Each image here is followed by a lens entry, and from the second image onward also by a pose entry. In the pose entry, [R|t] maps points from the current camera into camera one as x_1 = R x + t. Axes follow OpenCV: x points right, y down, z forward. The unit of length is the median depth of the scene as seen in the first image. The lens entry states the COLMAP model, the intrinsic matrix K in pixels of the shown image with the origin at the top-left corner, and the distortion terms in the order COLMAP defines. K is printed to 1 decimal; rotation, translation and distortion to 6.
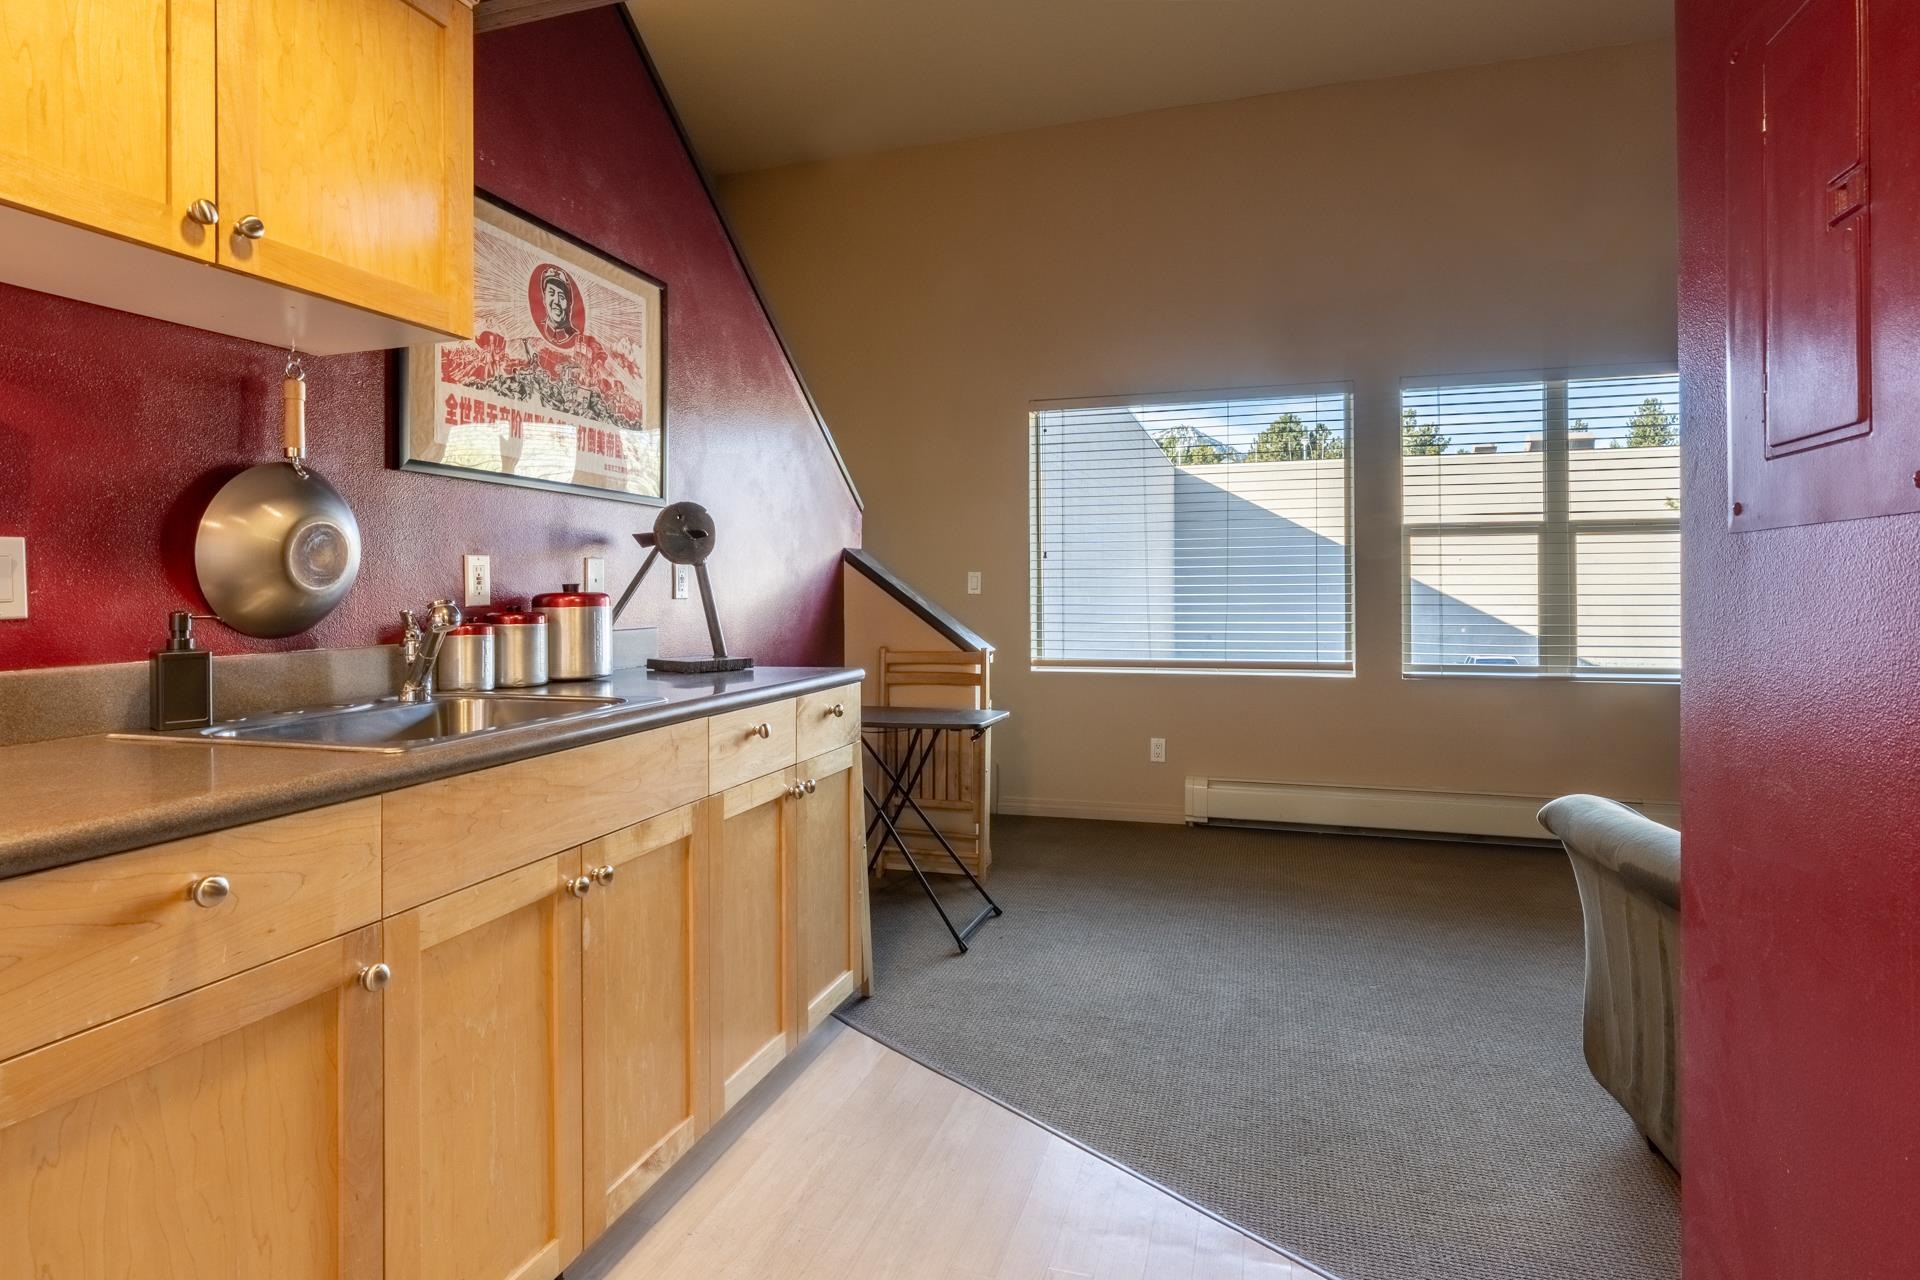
lens RADIAL K [[1016.6, 0, 956.8], [0, 1016.6, 587.2], [0, 0, 1]] dist [-0.003302, -0.002026]
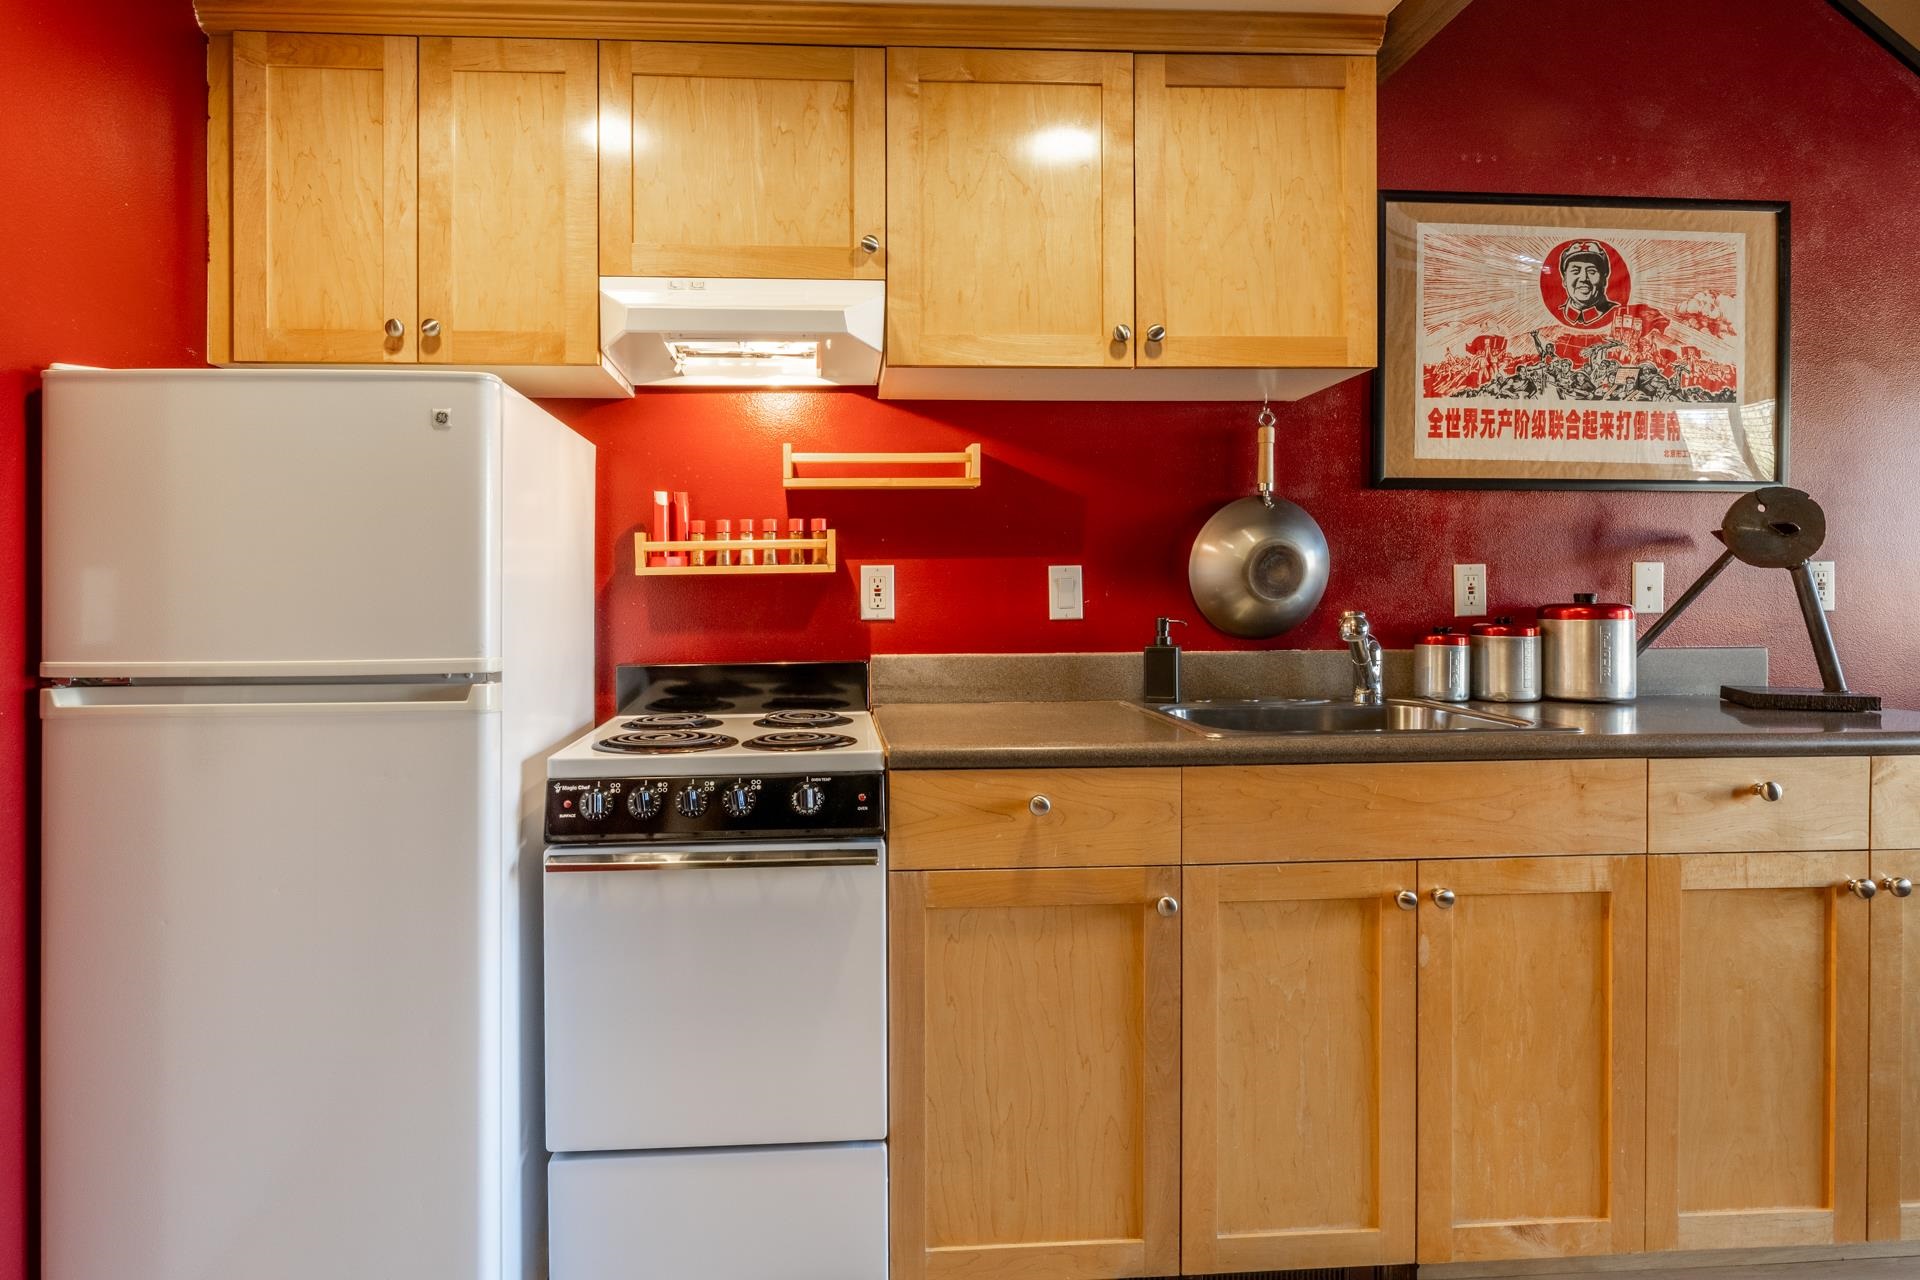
lens RADIAL K [[1165.5, 0, 958.6], [0, 1165.5, 584.1], [0, 0, 1]] dist [-0.001854, -0.001544]
pose [[0.364945, 0.004731, -0.931017, 0.391285], [0.001877, 0.999981, 0.005818, -0.019336], [0.931027, -0.003871, 0.364930, 0.115858]]
